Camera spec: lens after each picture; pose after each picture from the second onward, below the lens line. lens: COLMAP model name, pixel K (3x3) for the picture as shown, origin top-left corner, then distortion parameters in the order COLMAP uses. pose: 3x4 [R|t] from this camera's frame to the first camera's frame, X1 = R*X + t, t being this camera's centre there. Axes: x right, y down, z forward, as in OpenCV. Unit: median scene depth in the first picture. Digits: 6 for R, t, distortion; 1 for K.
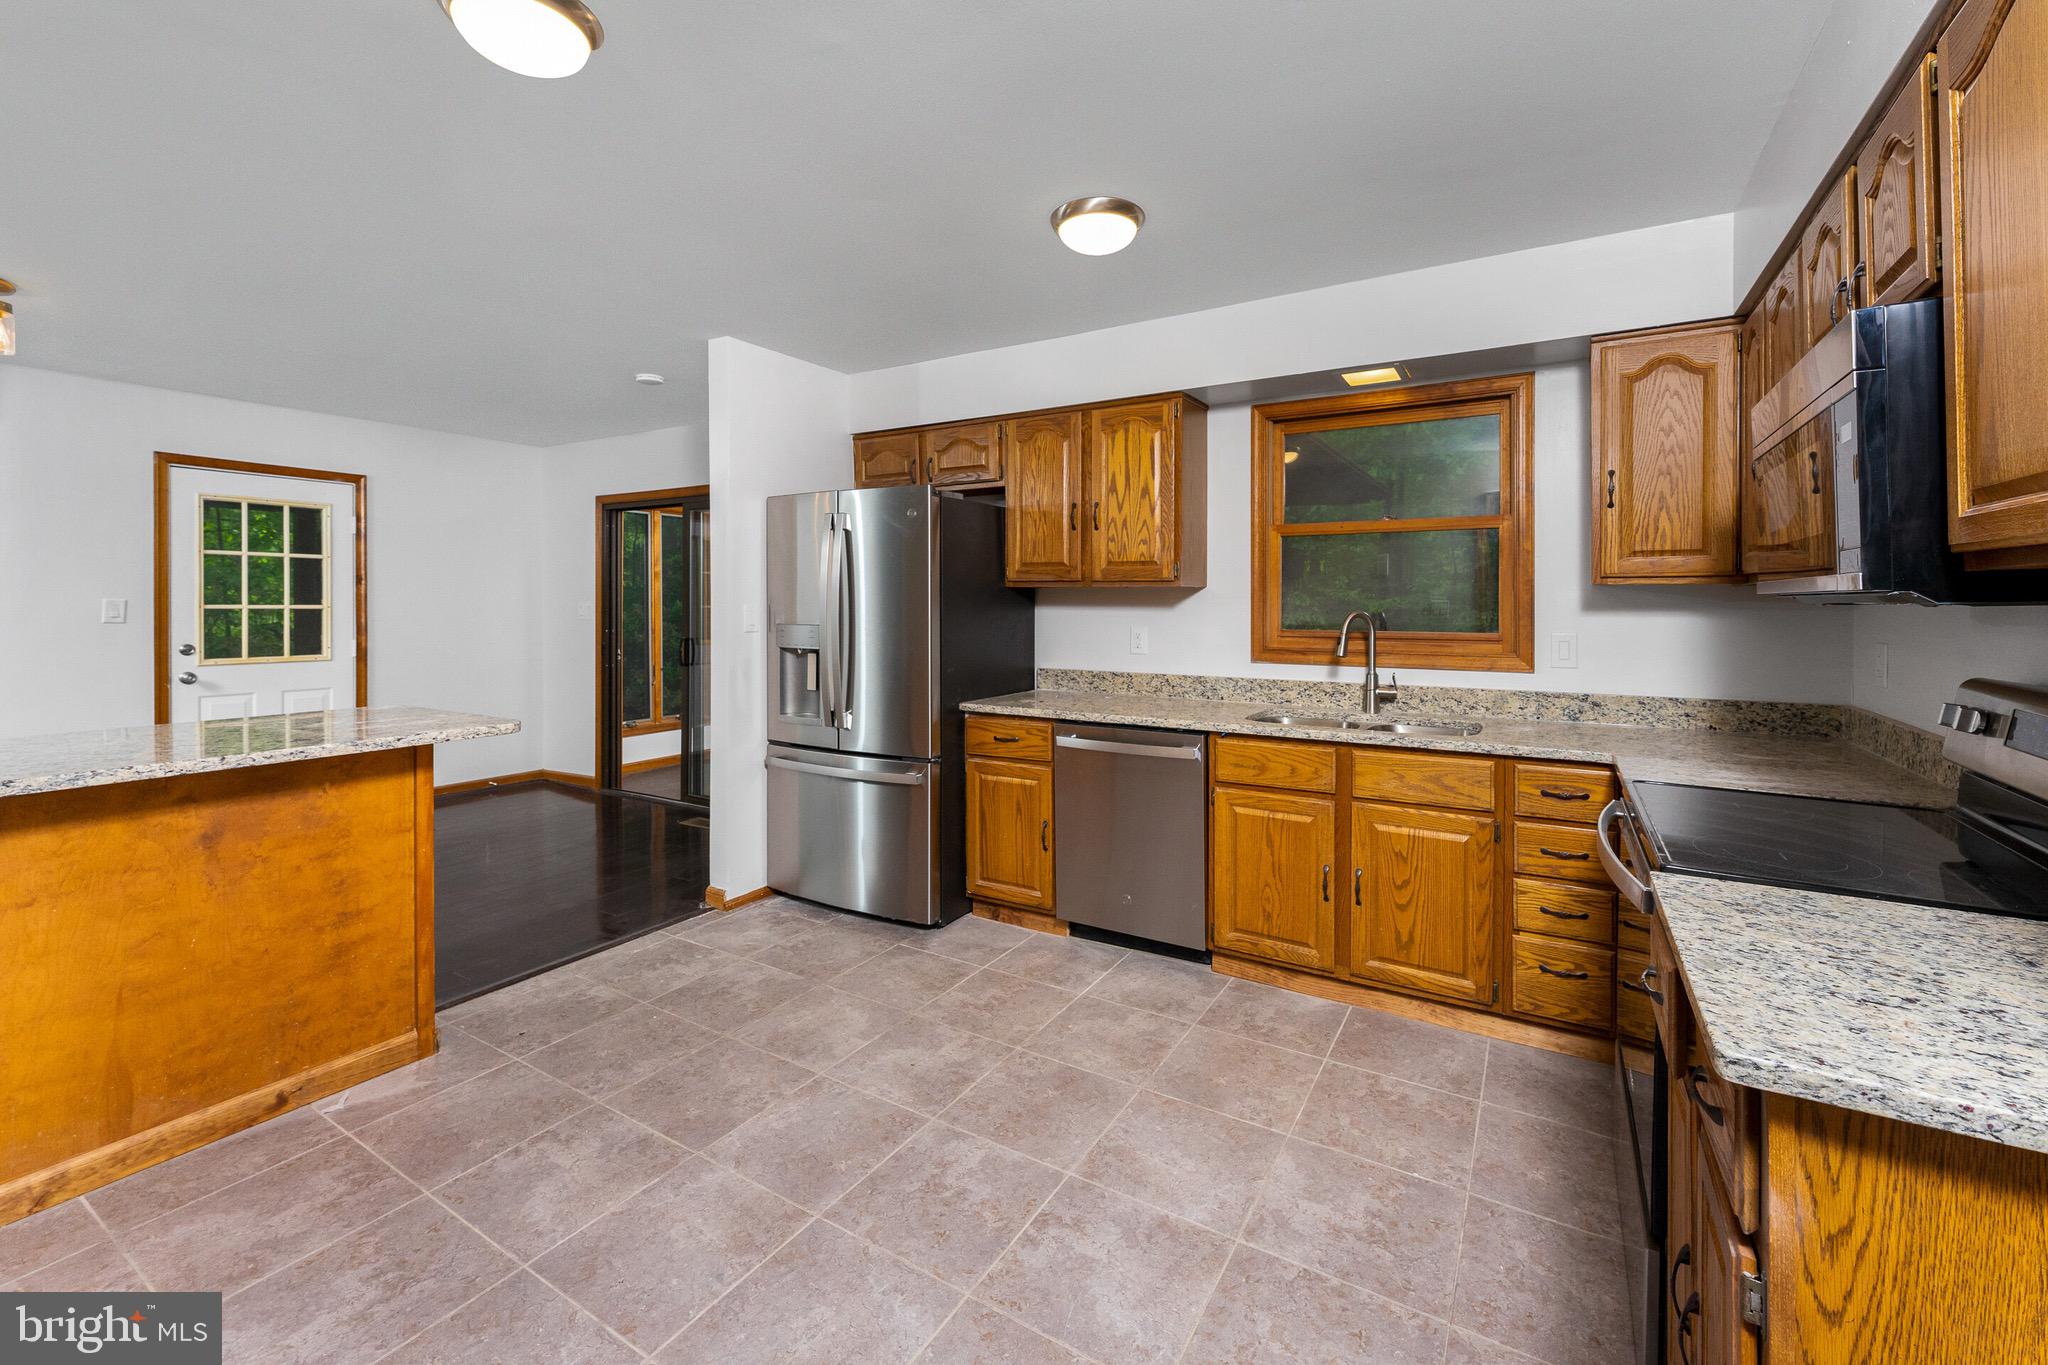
lens RADIAL K [[833.2, 0, 1075.7], [0, 833.2, 613.2], [0, 0, 1]] dist [-0.000259, -0.000018]
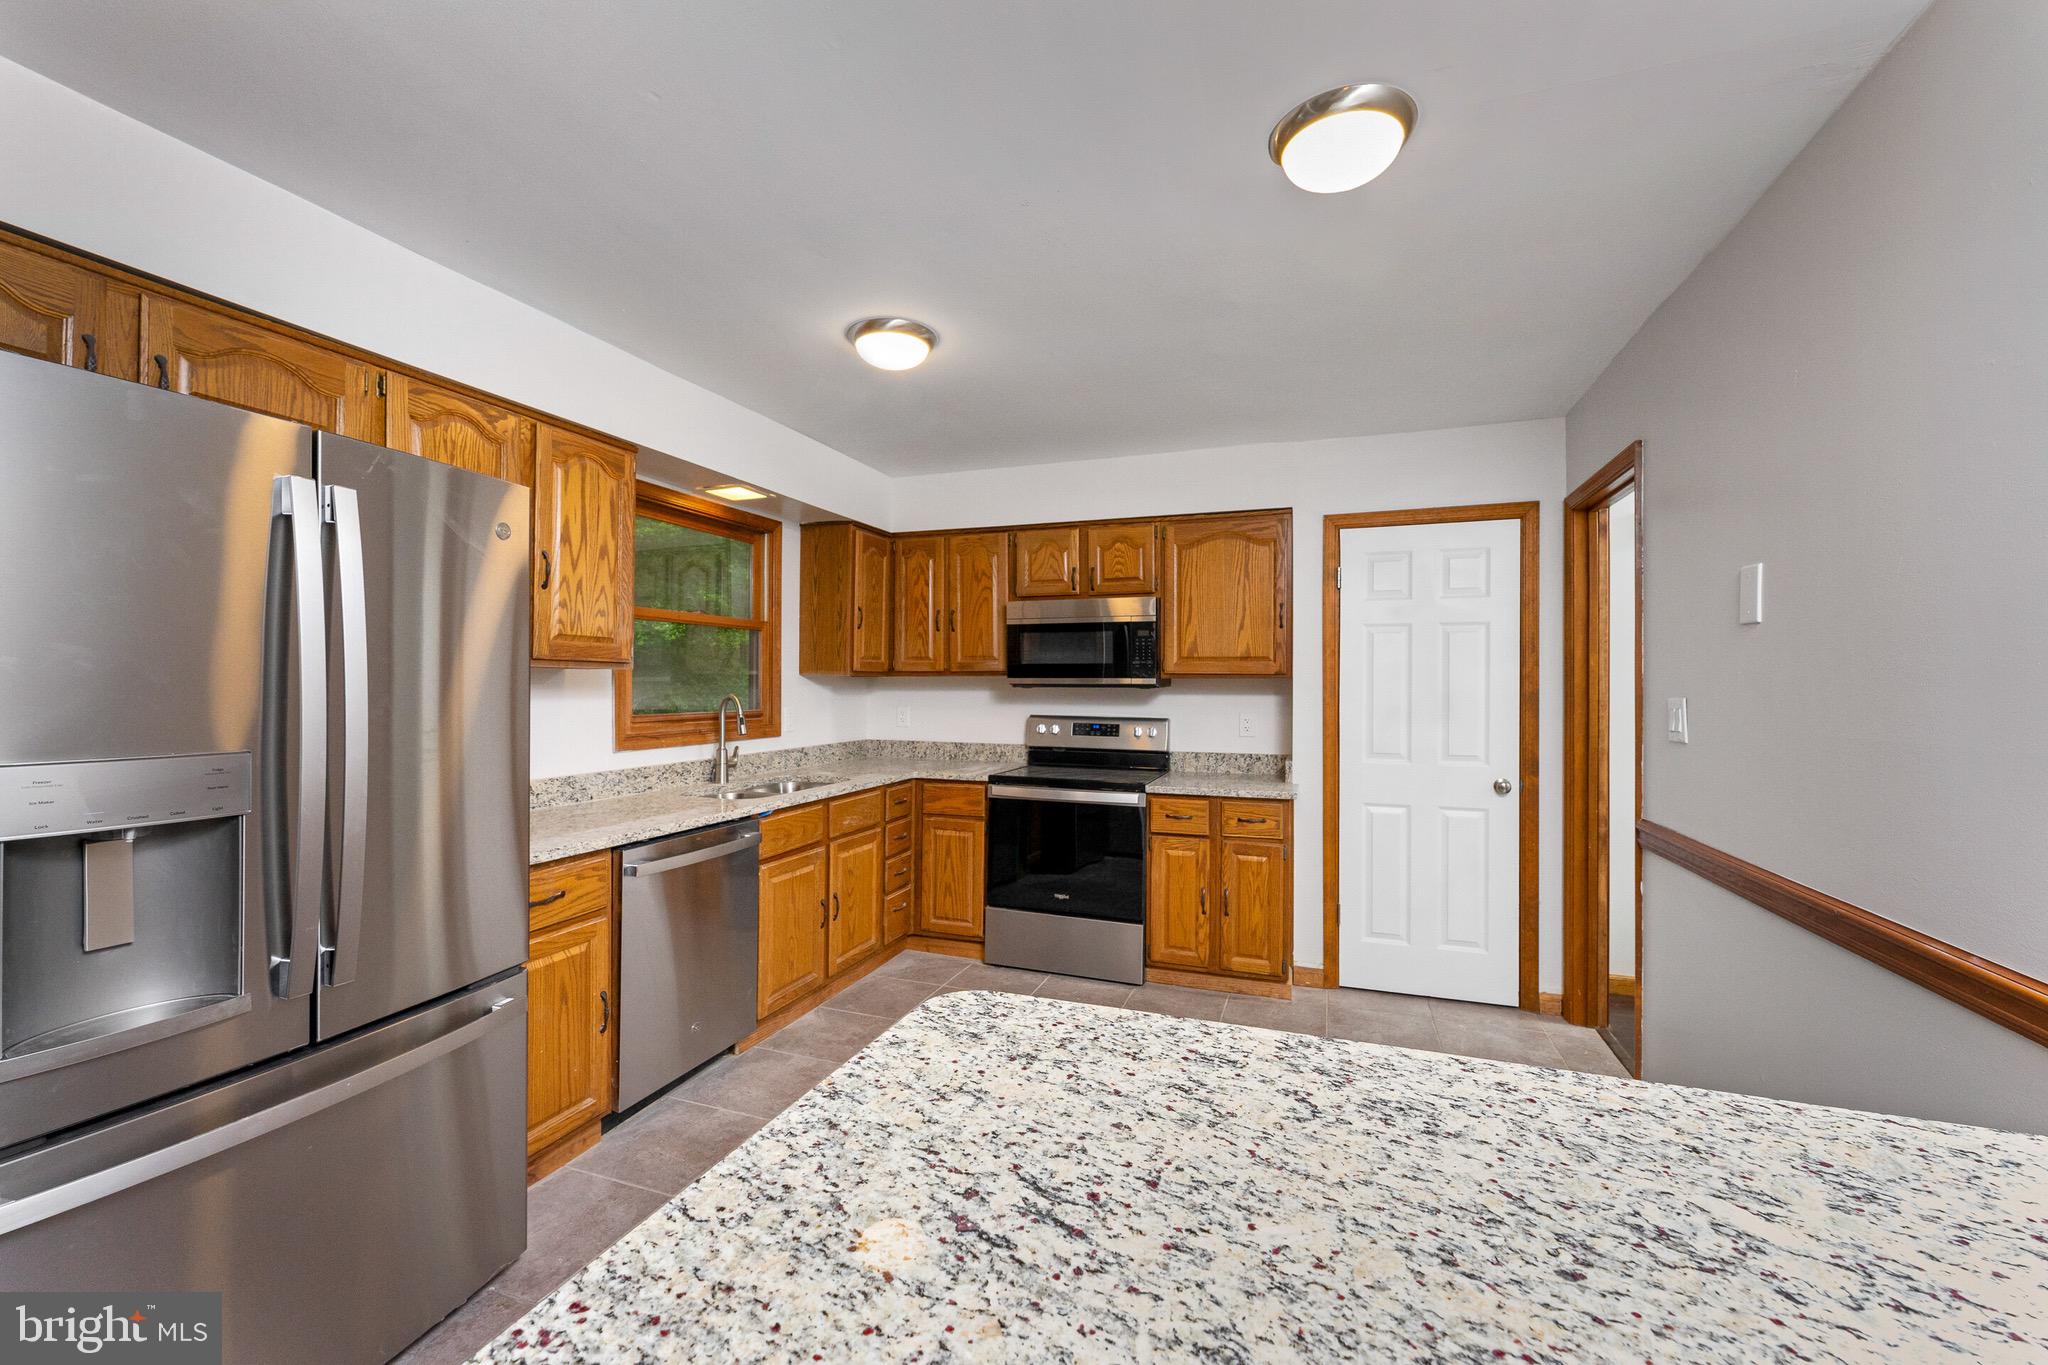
lens RADIAL K [[833.2, 0, 1026.6], [0, 833.2, 677.6], [0, 0, 1]] dist [-0.000259, -0.000018]
pose [[-0.177041, 0.001627, 0.984202, -0.837431], [0.000560, 0.999999, -0.001553, -0.023286], [-0.984203, 0.000277, -0.177042, 0.784704]]
